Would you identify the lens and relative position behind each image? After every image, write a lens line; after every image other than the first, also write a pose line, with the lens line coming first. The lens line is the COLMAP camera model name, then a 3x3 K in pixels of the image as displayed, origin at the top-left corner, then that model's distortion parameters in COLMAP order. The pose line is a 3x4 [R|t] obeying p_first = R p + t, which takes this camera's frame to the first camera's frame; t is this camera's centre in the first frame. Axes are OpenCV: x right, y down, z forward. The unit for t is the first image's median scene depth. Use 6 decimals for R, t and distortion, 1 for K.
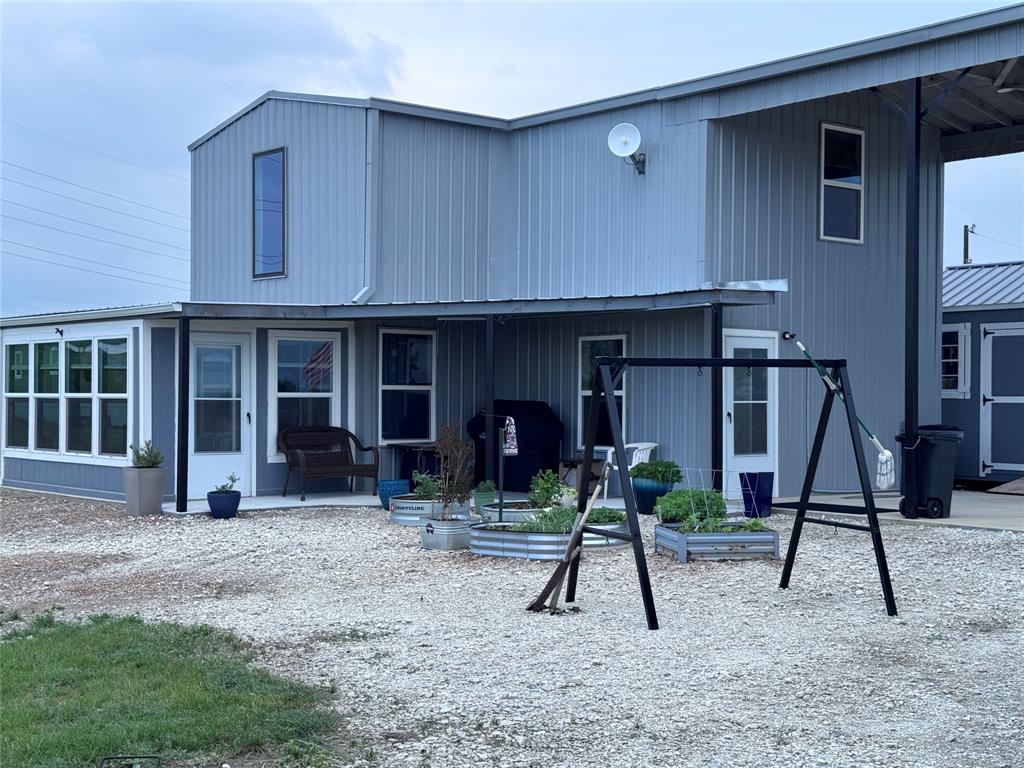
lens RADIAL K [[1448.1, 0, 507.2], [0, 1448.1, 380.8], [0, 0, 1]] dist [0.116996, -0.001194]
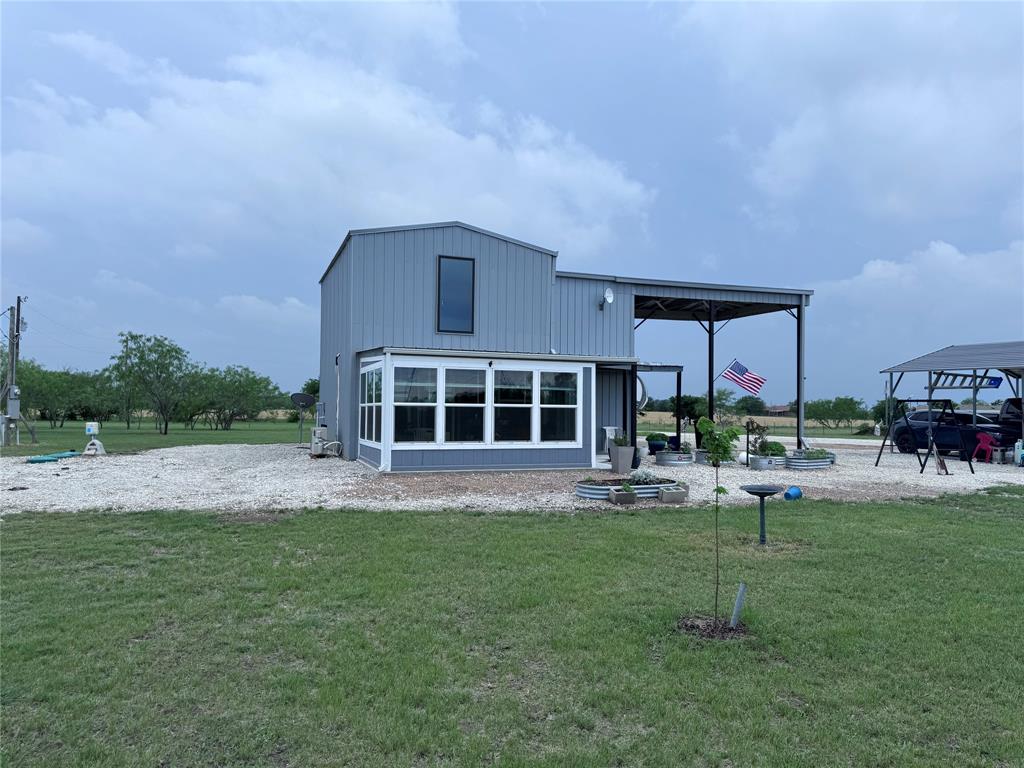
lens RADIAL K [[724.3, 0, 512.0], [0, 724.3, 384.0], [0, 0, 1]] dist [0.129456, -0.167425]
pose [[0.325530, 0.029492, 0.945072, -1.016214], [-0.019065, 0.999515, -0.024623, 0.005829], [-0.945339, -0.010002, 0.325935, 0.740582]]
